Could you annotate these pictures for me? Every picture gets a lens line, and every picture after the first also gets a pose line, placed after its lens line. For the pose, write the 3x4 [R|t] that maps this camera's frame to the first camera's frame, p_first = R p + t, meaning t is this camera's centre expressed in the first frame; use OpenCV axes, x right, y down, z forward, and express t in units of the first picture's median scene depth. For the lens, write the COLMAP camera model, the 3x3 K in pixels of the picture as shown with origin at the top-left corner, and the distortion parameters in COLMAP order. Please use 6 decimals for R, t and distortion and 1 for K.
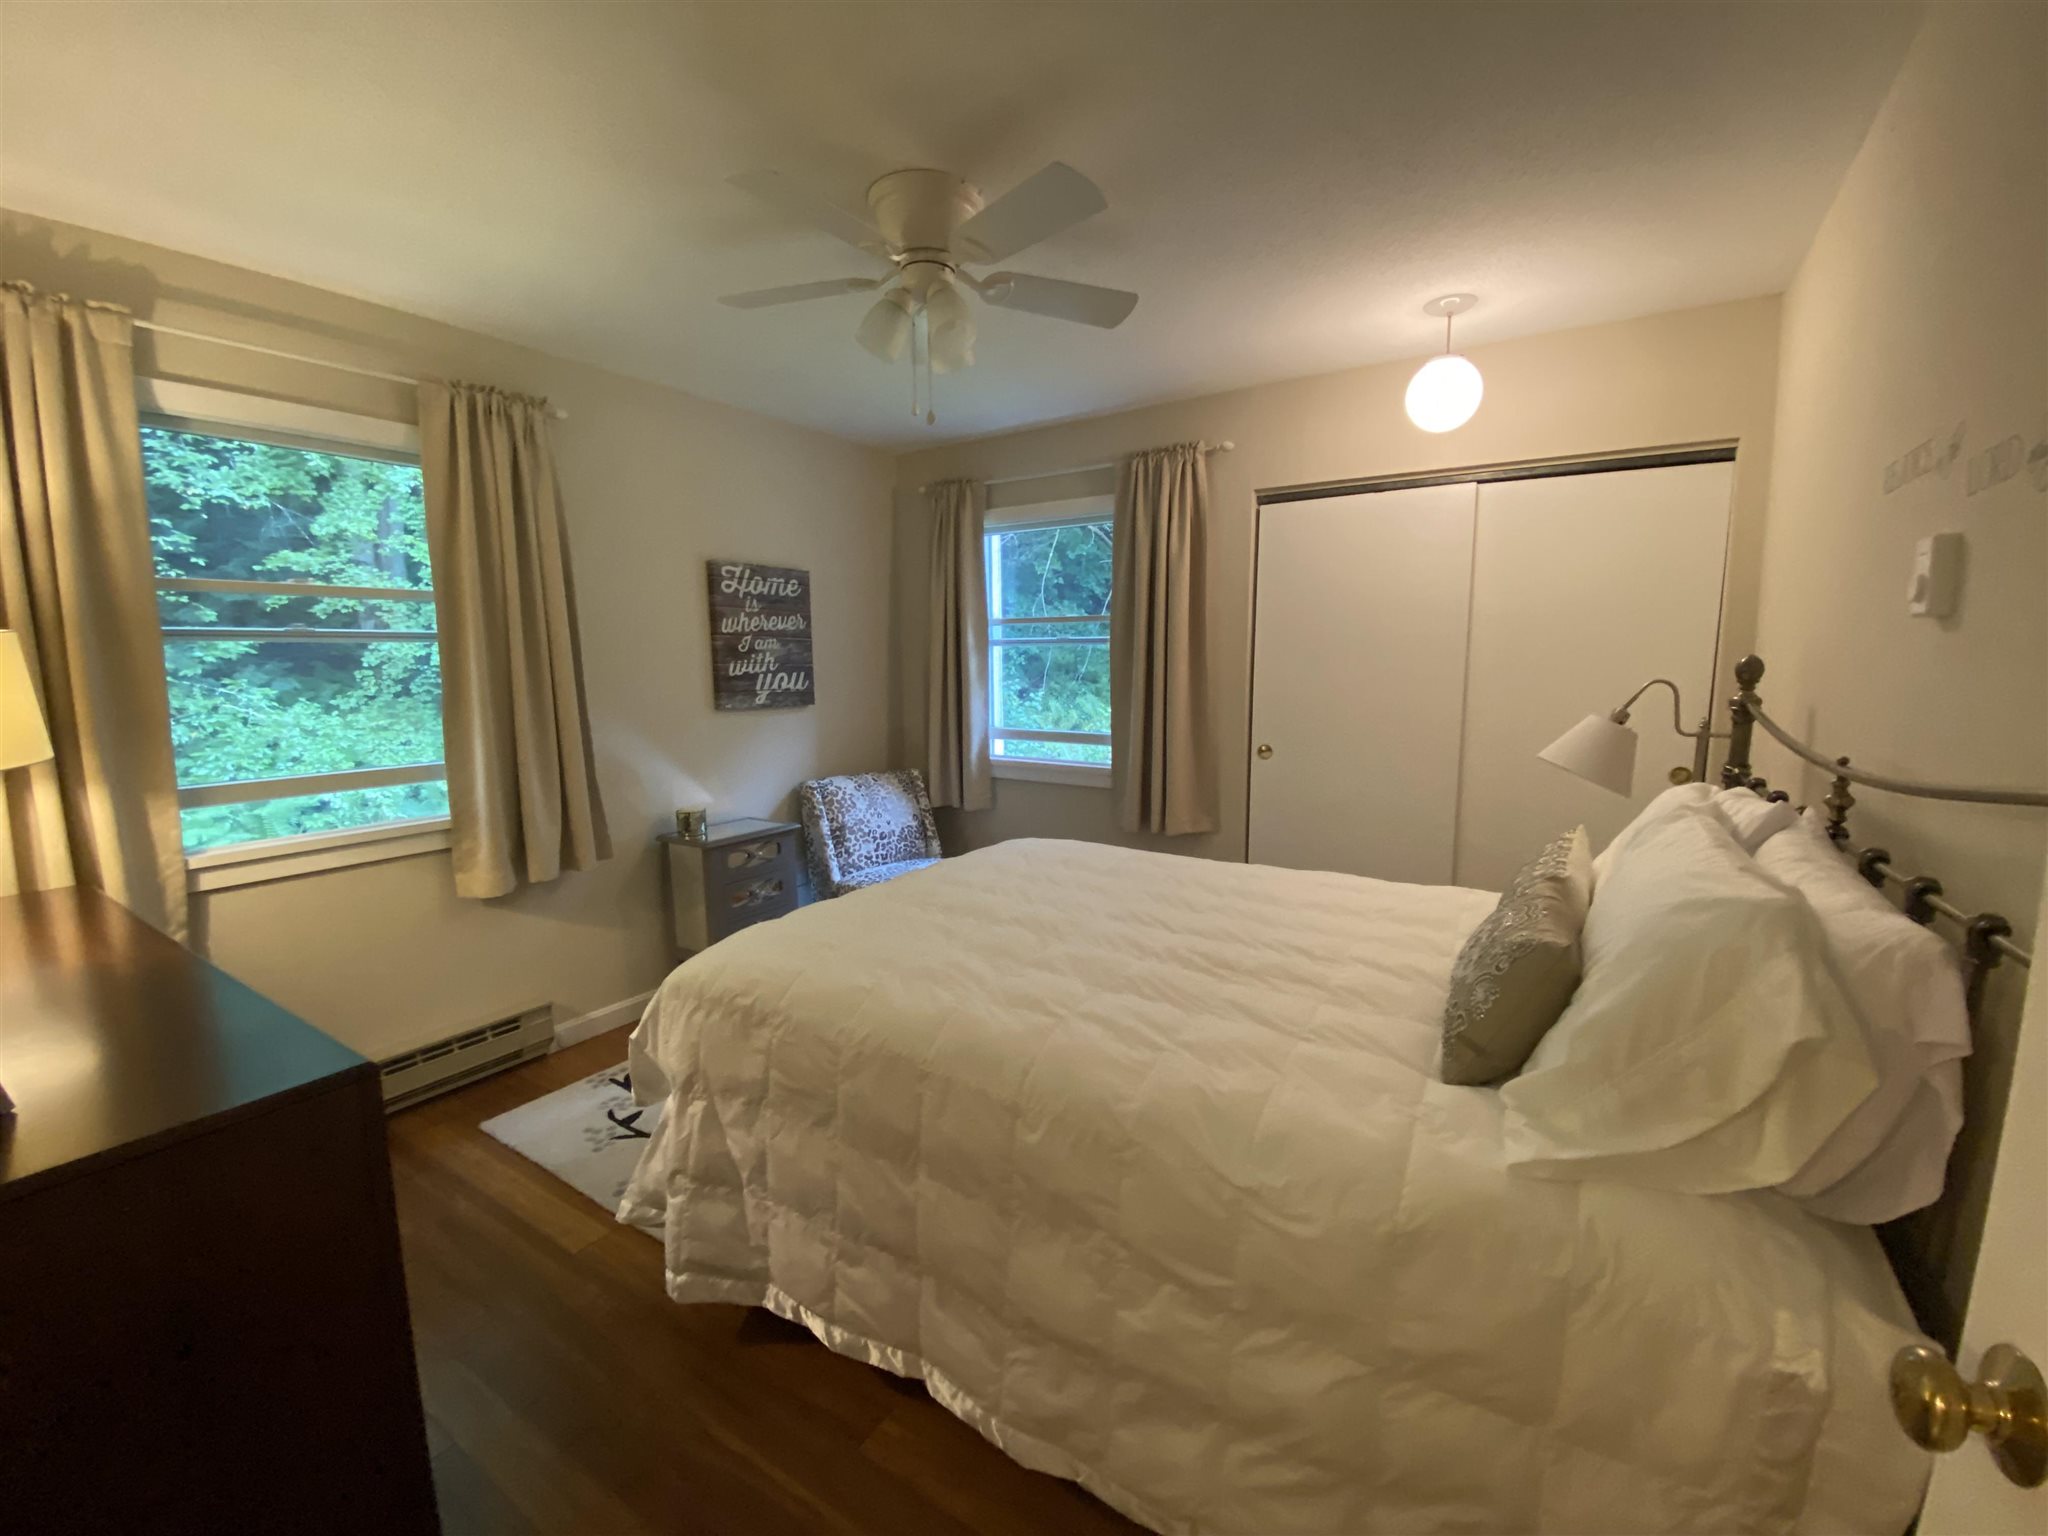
lens RADIAL K [[855.4, 0, 1020.5], [0, 855.4, 767.3], [0, 0, 1]] dist [0.042003, -0.026842]
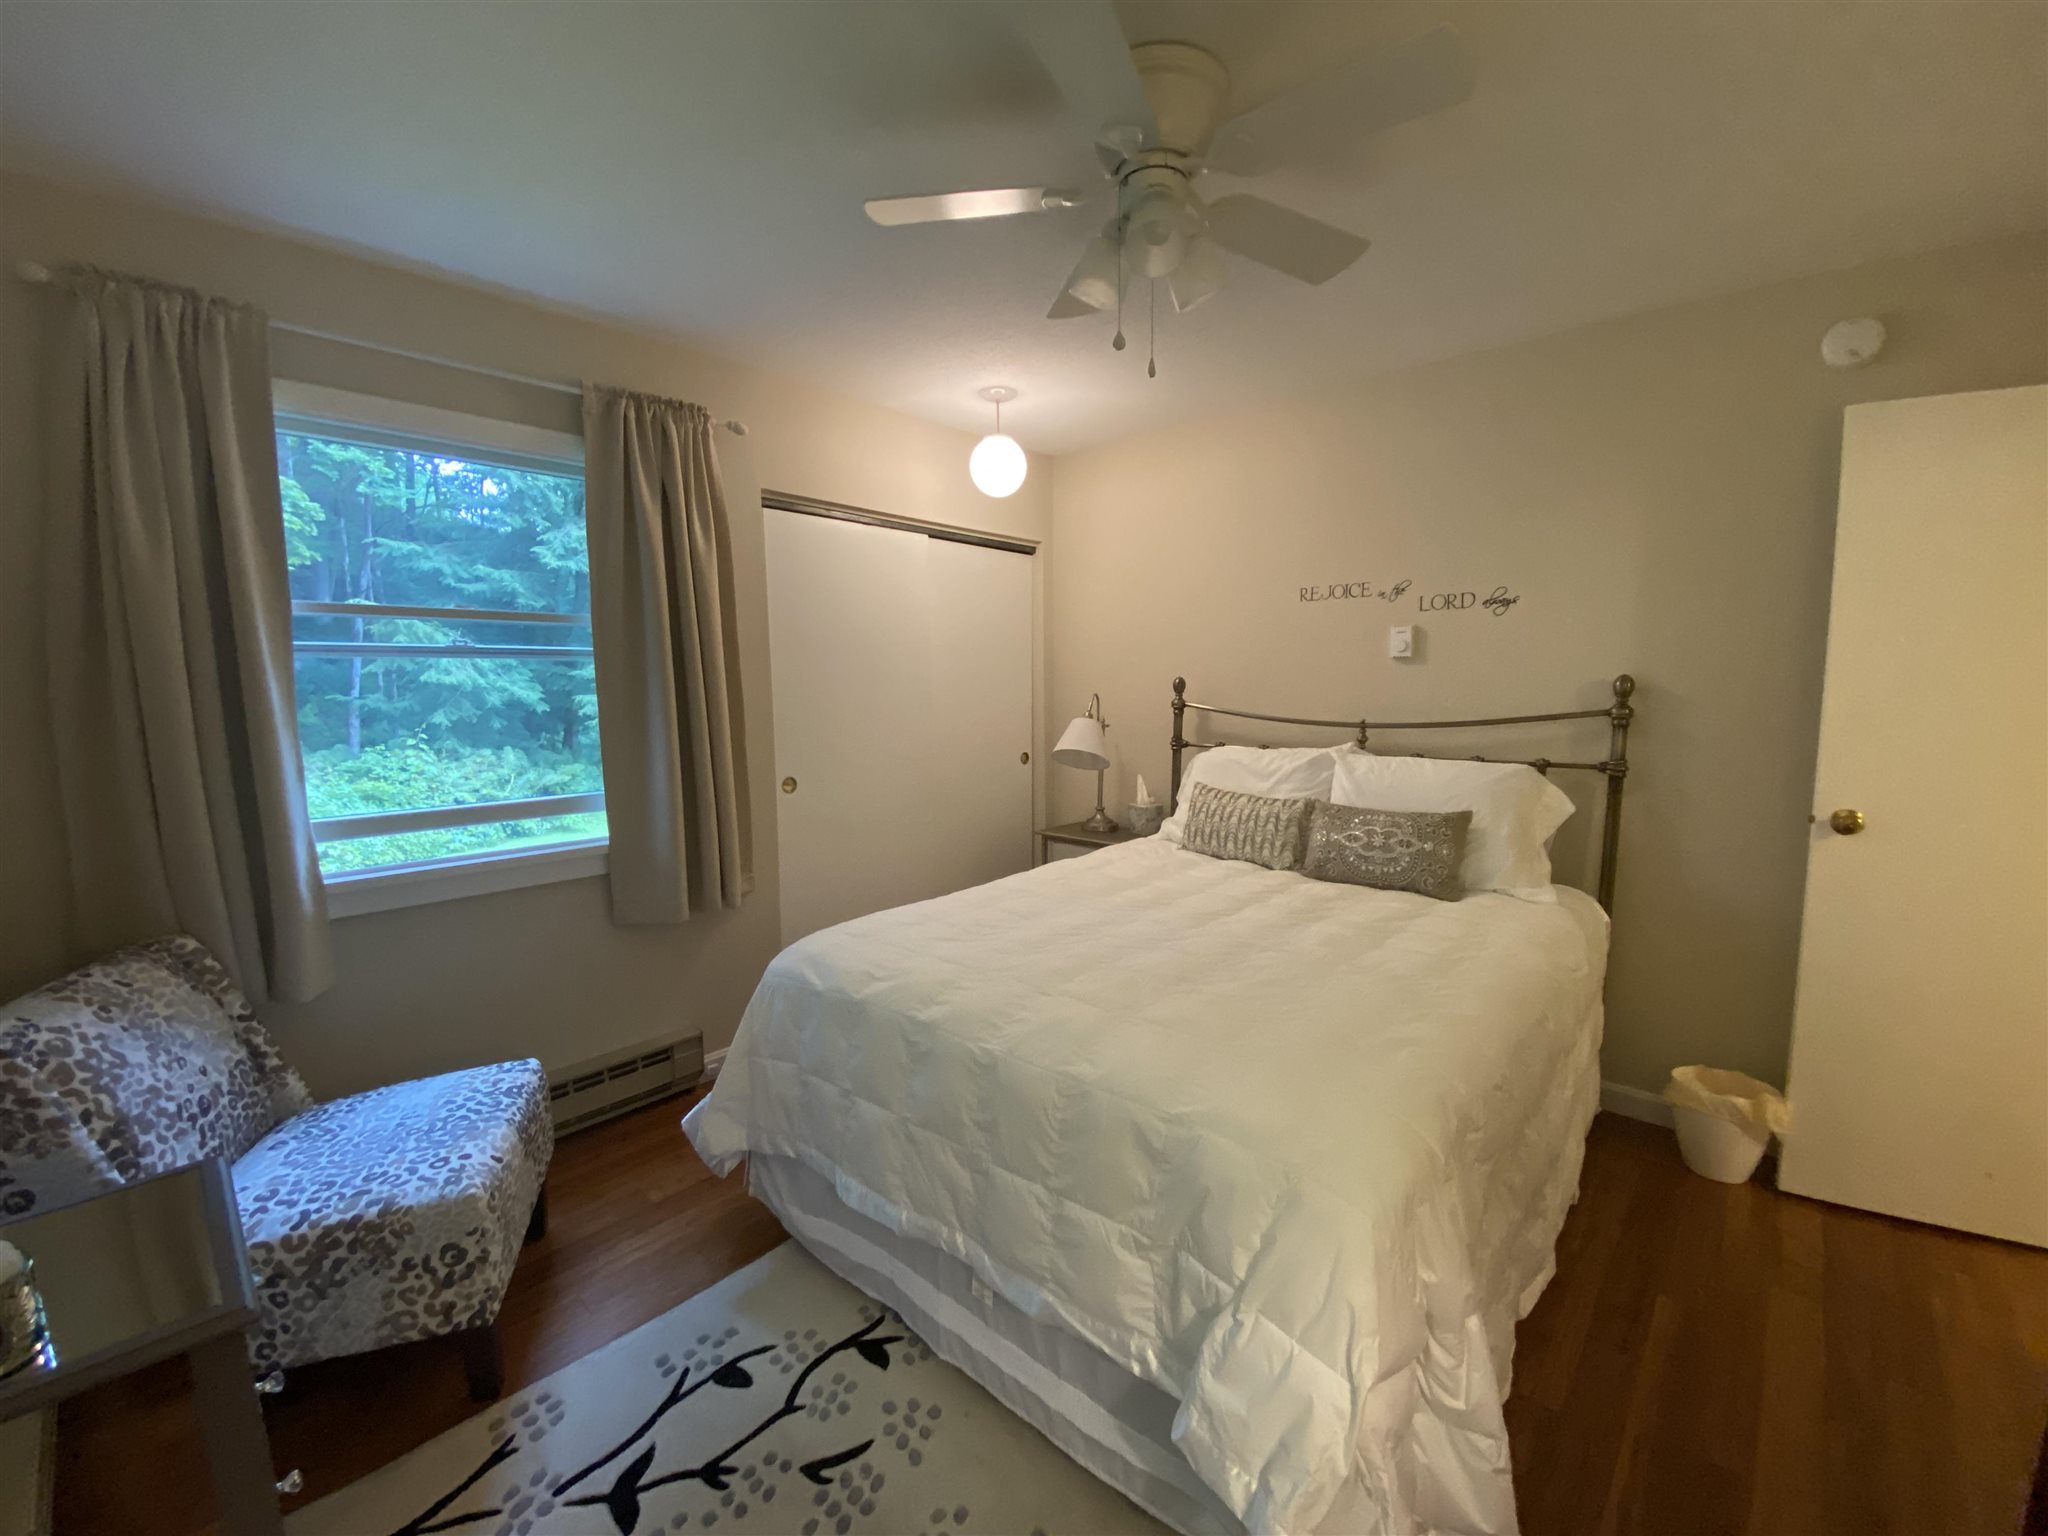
lens RADIAL K [[855.4, 0, 1020.5], [0, 855.4, 767.3], [0, 0, 1]] dist [0.042003, -0.026842]
pose [[0.187461, -0.083184, 0.978744, -0.546281], [0.140295, 0.988460, 0.057139, -0.055259], [-0.972202, 0.126601, 0.196968, 0.597102]]
